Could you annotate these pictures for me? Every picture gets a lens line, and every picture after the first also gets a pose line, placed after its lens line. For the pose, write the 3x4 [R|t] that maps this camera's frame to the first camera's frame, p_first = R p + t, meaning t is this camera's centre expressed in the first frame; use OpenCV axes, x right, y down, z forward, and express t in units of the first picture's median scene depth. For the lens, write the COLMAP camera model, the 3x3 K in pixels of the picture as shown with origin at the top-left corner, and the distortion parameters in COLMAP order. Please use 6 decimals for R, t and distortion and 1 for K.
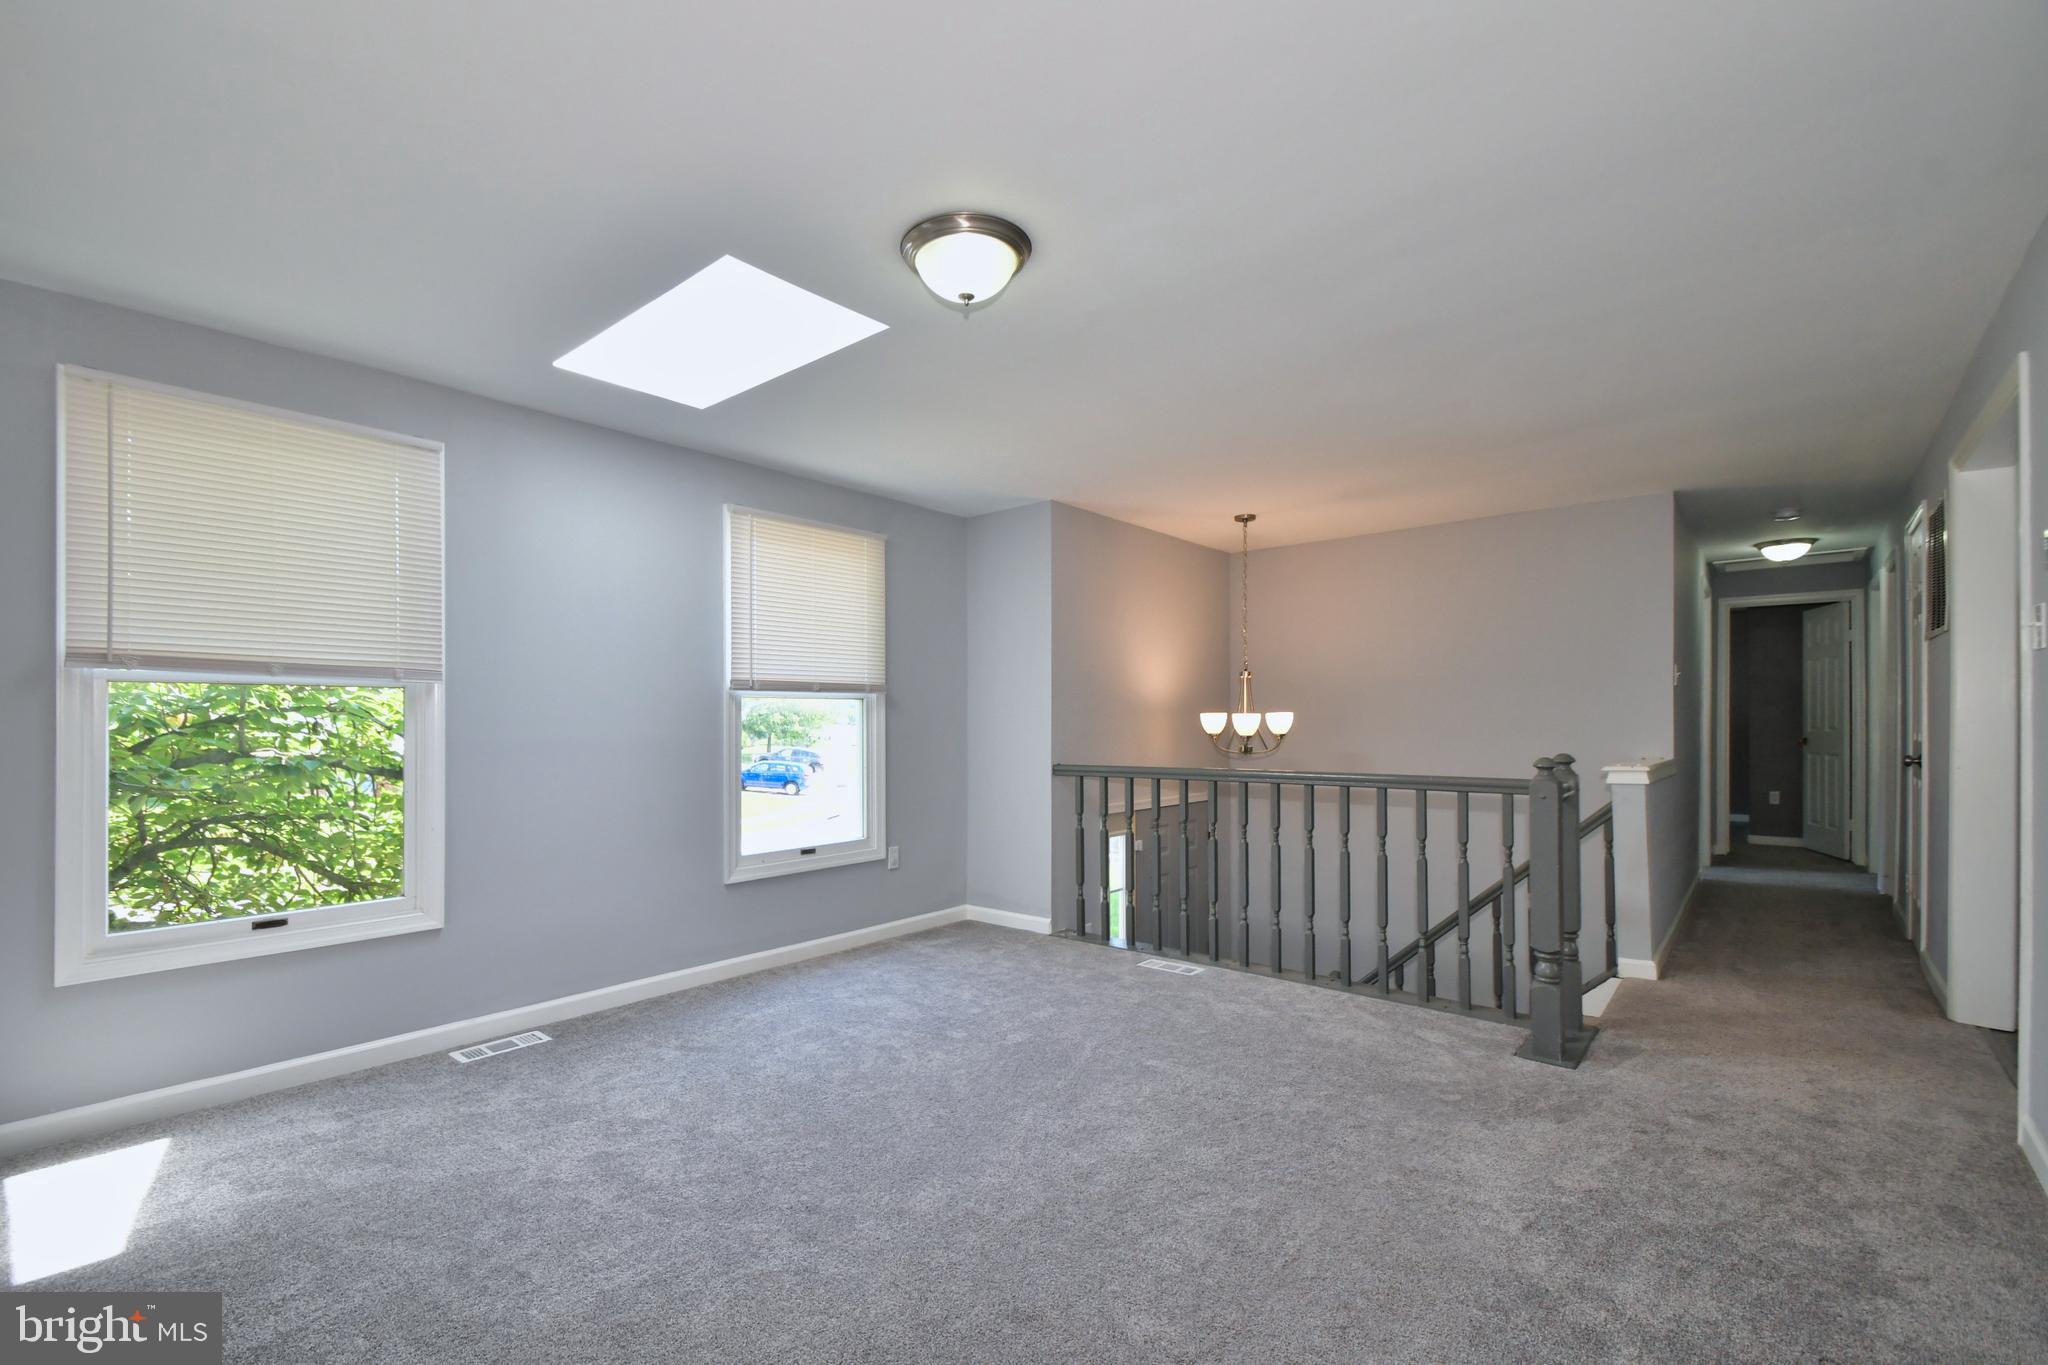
lens RADIAL K [[895.1, 0, 1001.9], [0, 895.1, 716.2], [0, 0, 1]] dist [0.019687, -0.017295]
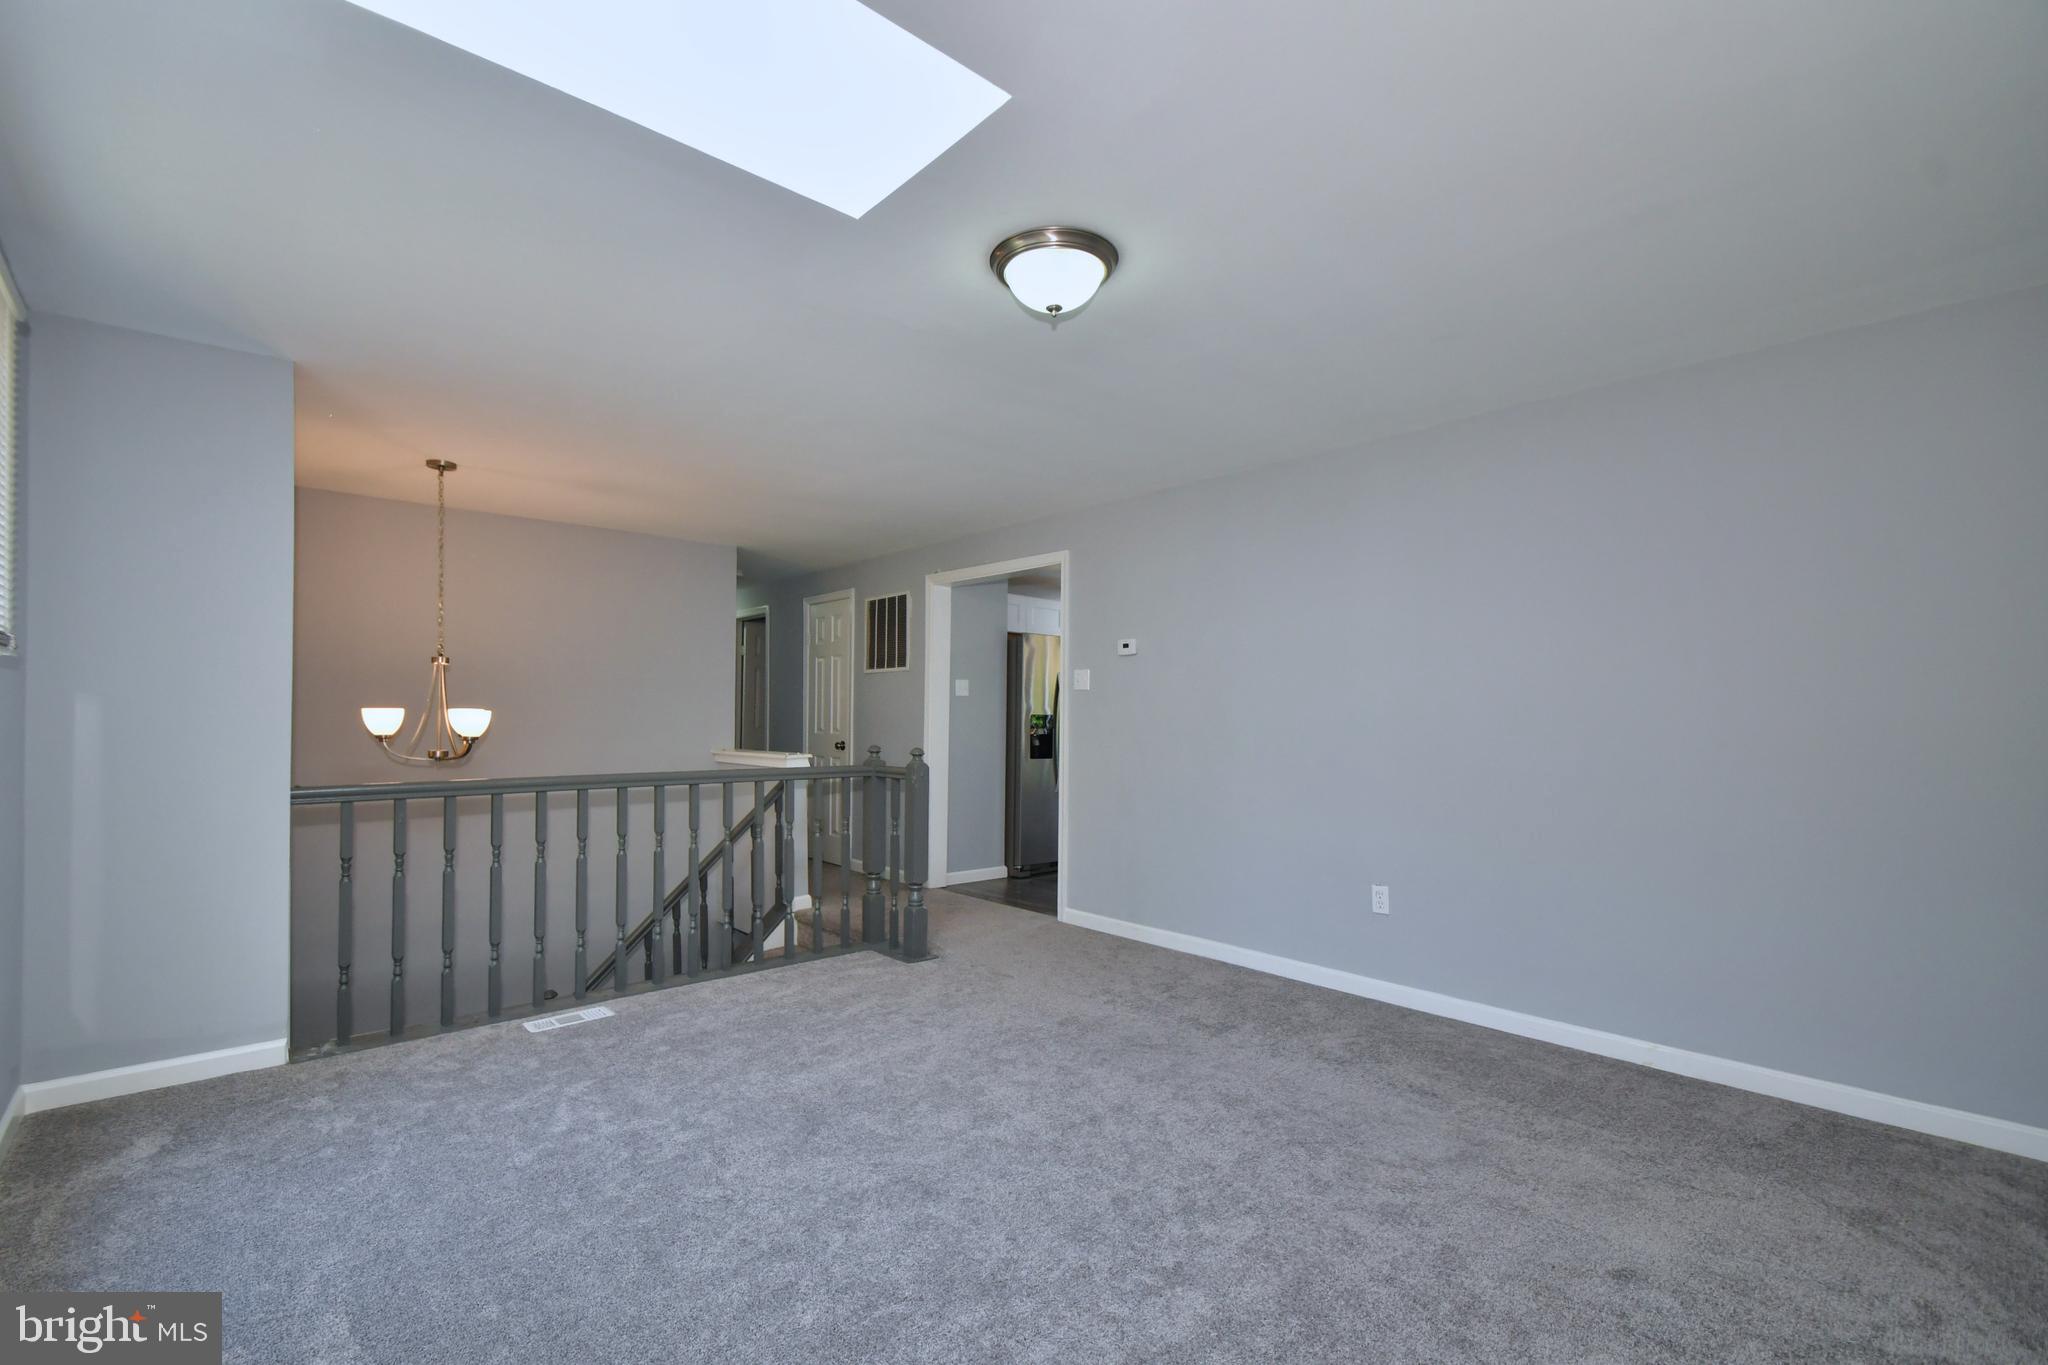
lens RADIAL K [[895.1, 0, 1001.9], [0, 895.1, 716.2], [0, 0, 1]] dist [0.019687, -0.017295]
pose [[0.126258, 0.011729, 0.991928, -0.586326], [-0.011965, 0.999875, -0.010300, 0.006375], [-0.991925, -0.010568, 0.126383, 0.512199]]
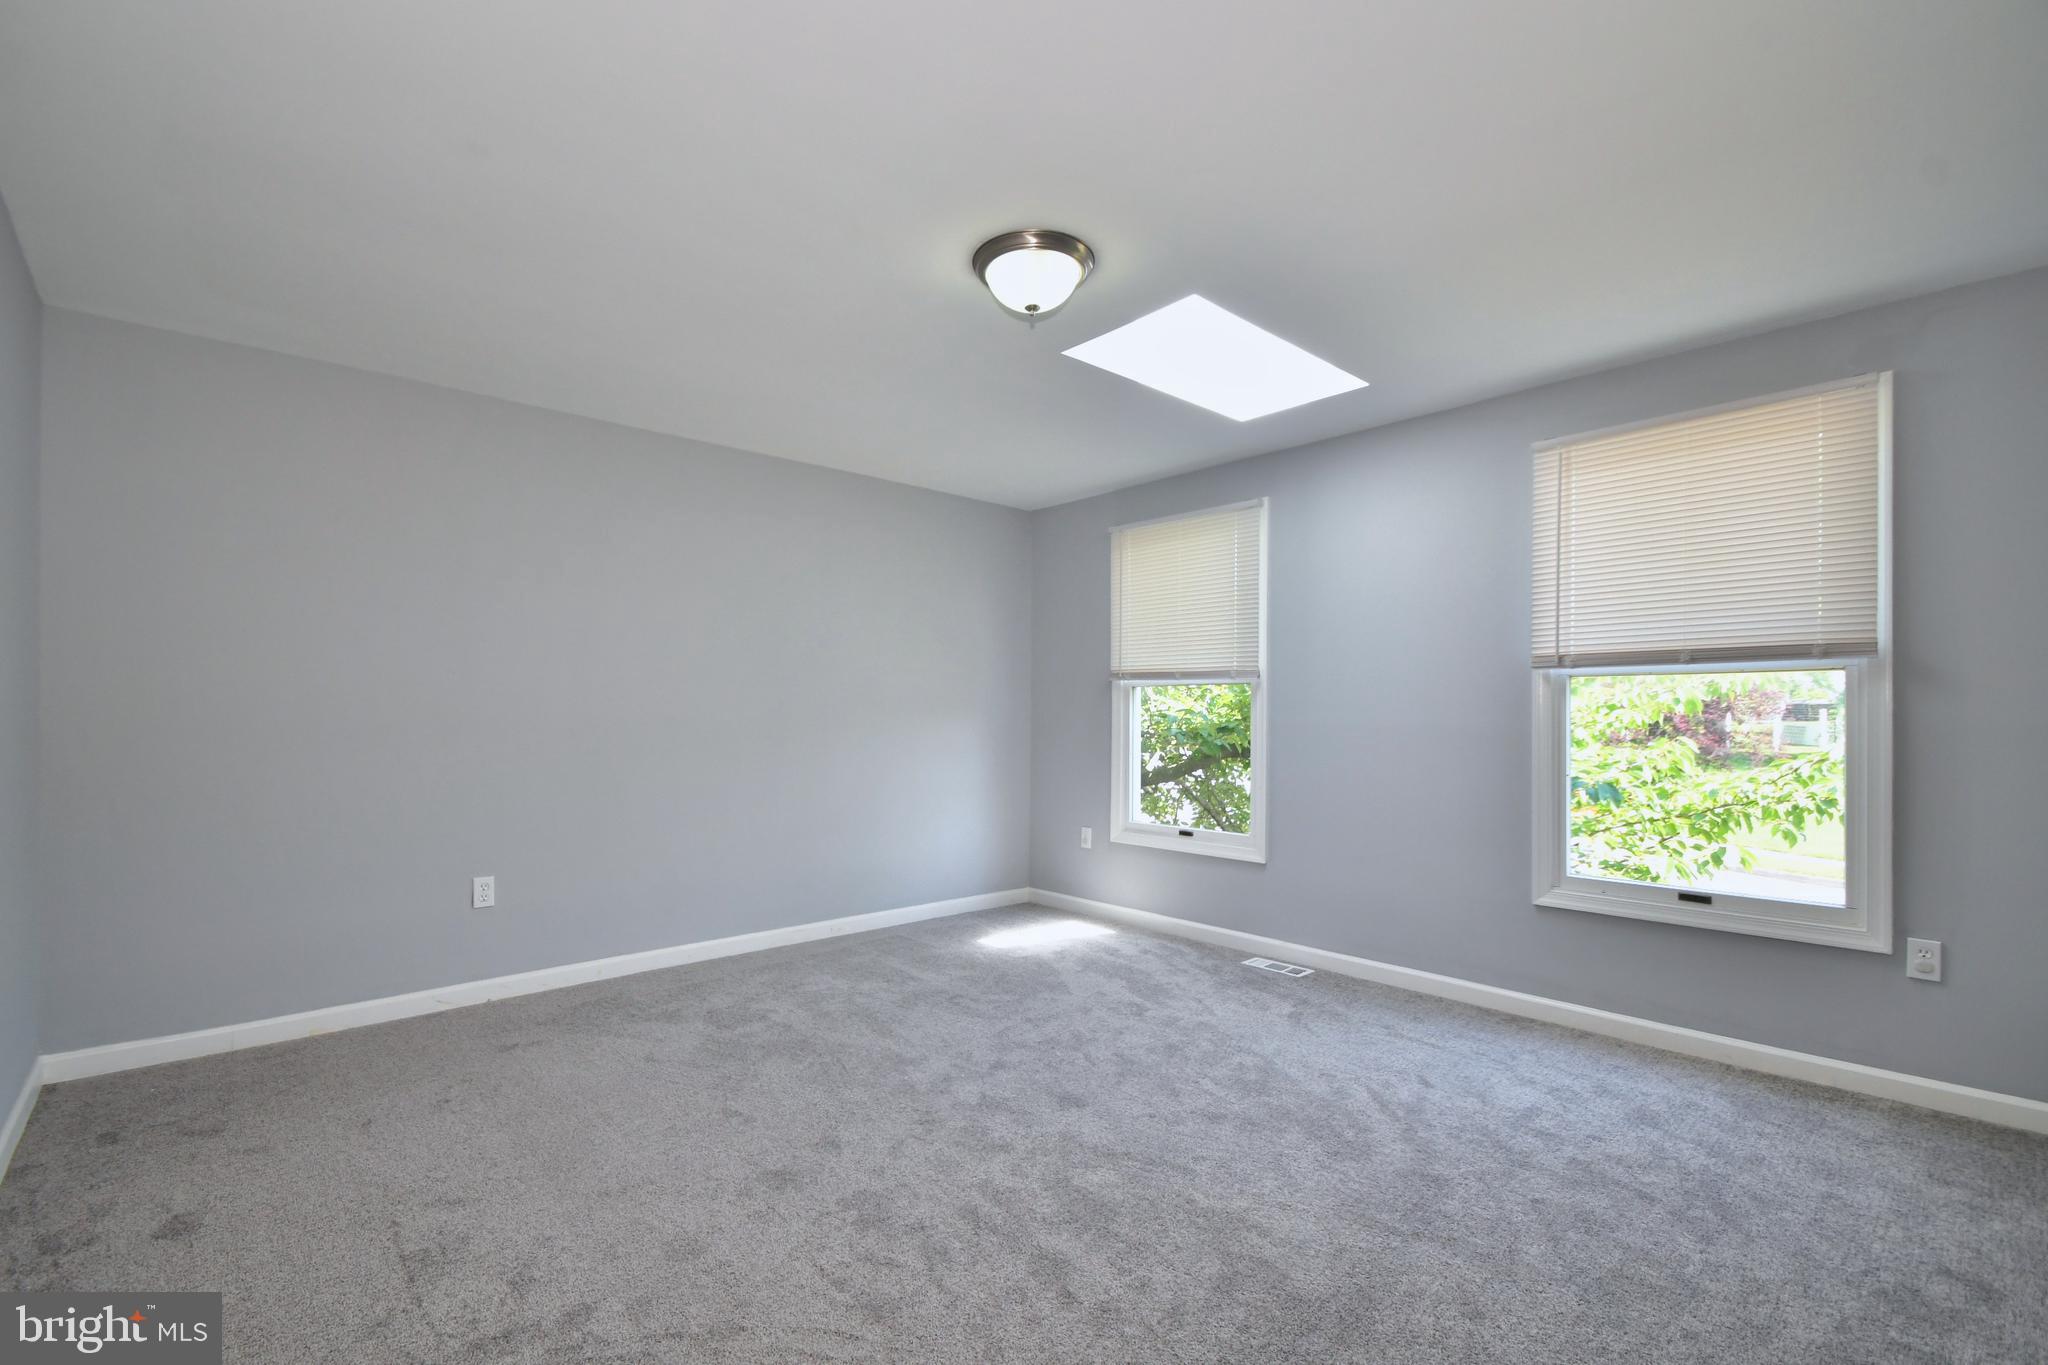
lens RADIAL K [[895.1, 0, 1001.9], [0, 895.1, 716.2], [0, 0, 1]] dist [0.019687, -0.017295]
pose [[-0.140928, 0.002695, -0.990016, 0.569242], [0.002423, 0.999994, 0.002377, 0.010631], [0.990017, -0.002064, -0.140934, 0.617486]]
